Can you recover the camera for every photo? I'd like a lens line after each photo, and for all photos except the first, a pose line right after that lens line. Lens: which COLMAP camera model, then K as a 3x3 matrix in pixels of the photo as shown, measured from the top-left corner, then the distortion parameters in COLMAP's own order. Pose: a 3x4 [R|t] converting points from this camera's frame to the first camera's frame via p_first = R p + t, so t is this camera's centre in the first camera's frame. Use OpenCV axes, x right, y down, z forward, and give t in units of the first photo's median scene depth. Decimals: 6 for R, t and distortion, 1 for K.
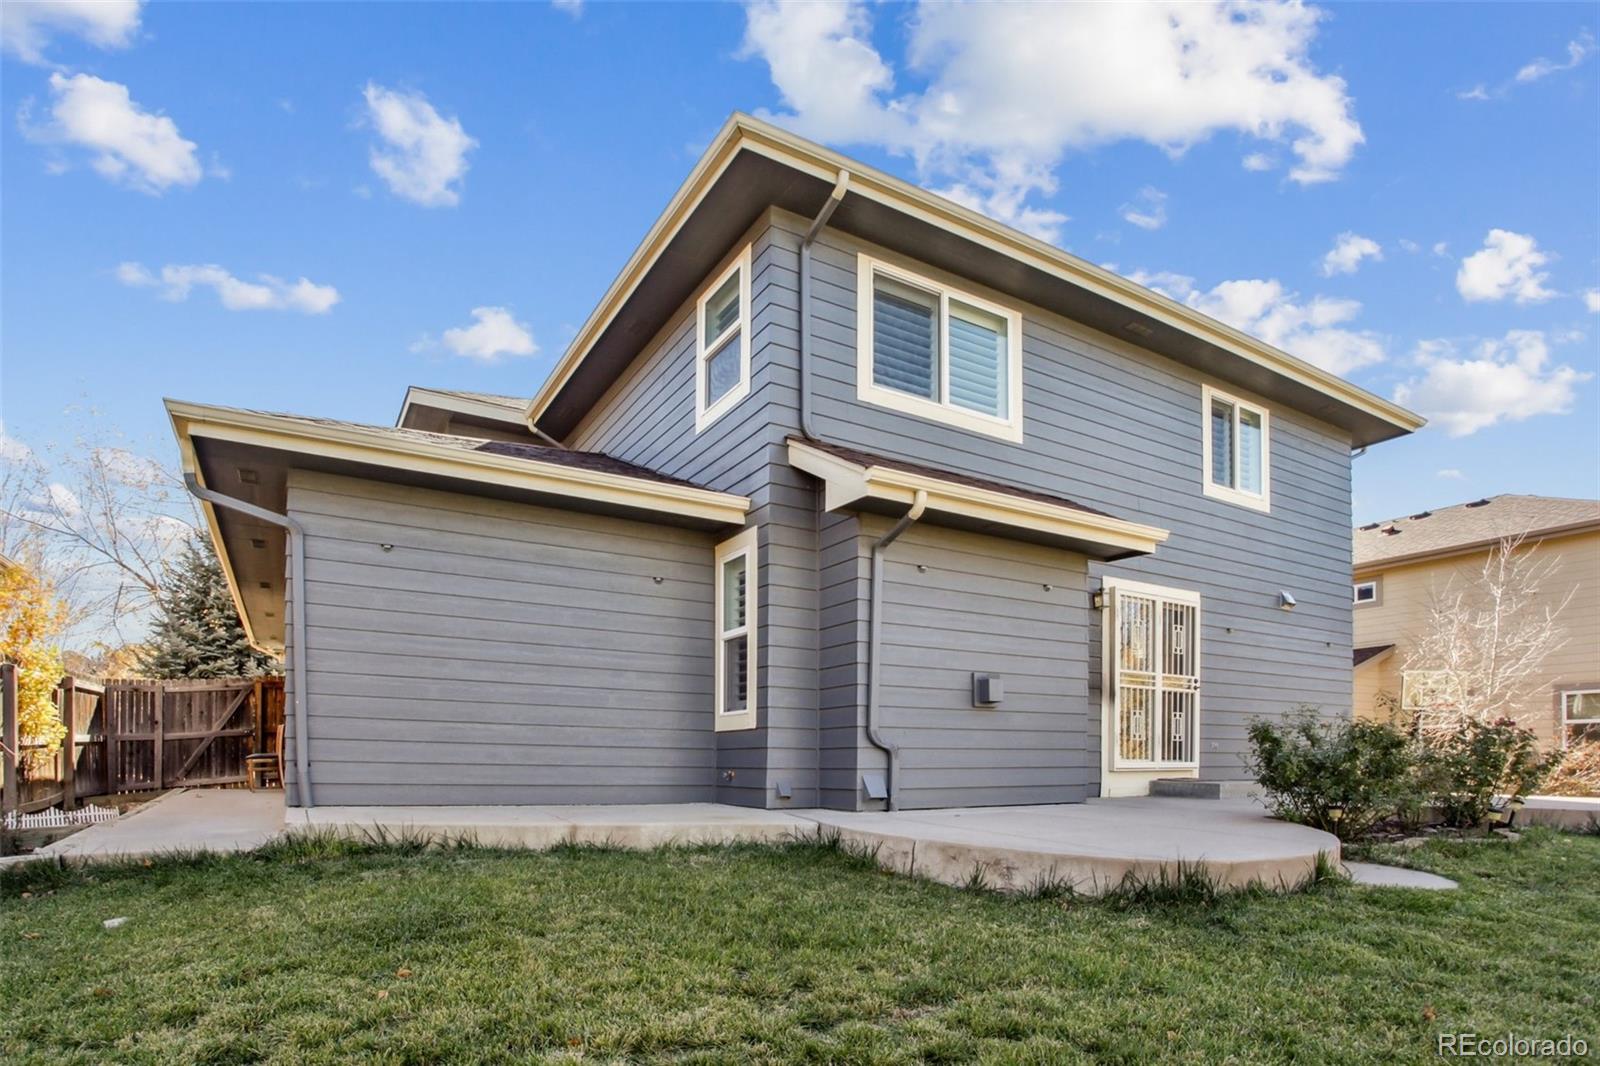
lens RADIAL K [[790.8, 0, 783.5], [0, 790.8, 537.7], [0, 0, 1]] dist [-0.078956, 0.035054]
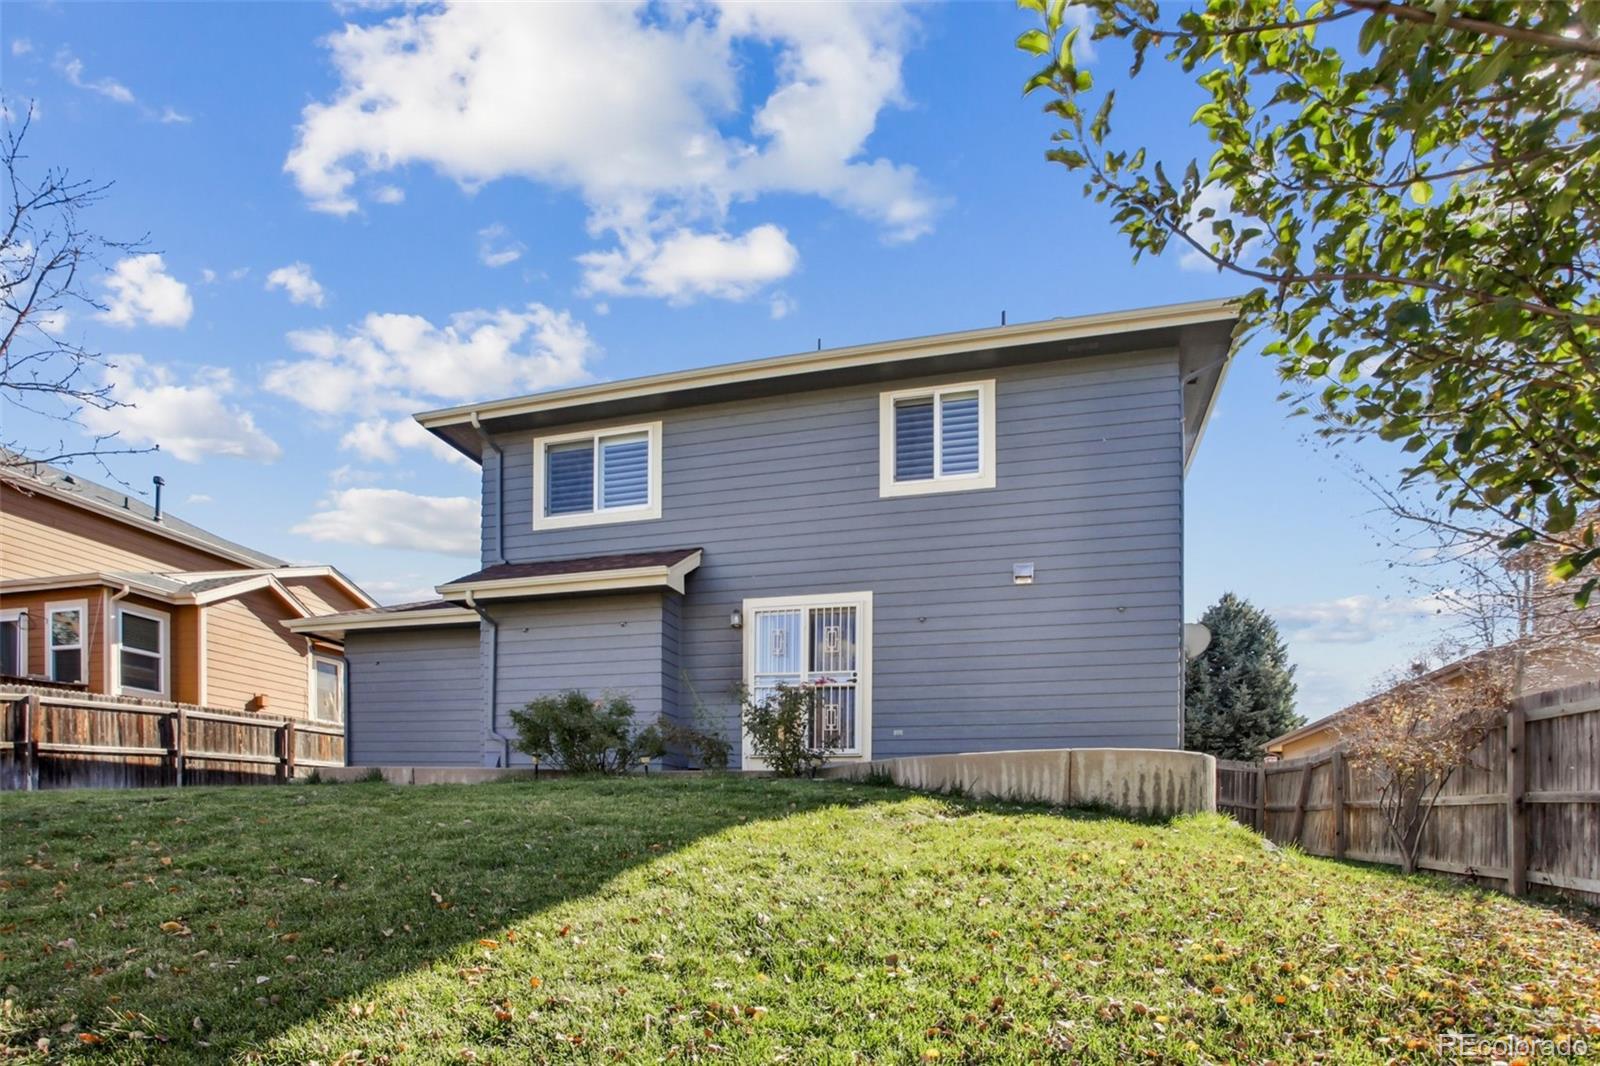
lens RADIAL K [[790.8, 0, 783.5], [0, 790.8, 537.7], [0, 0, 1]] dist [-0.078956, 0.035054]
pose [[0.713096, -0.228512, -0.662779, 1.384477], [0.192022, 0.972897, -0.128834, 0.135045], [0.674256, -0.035397, 0.737649, 0.129836]]
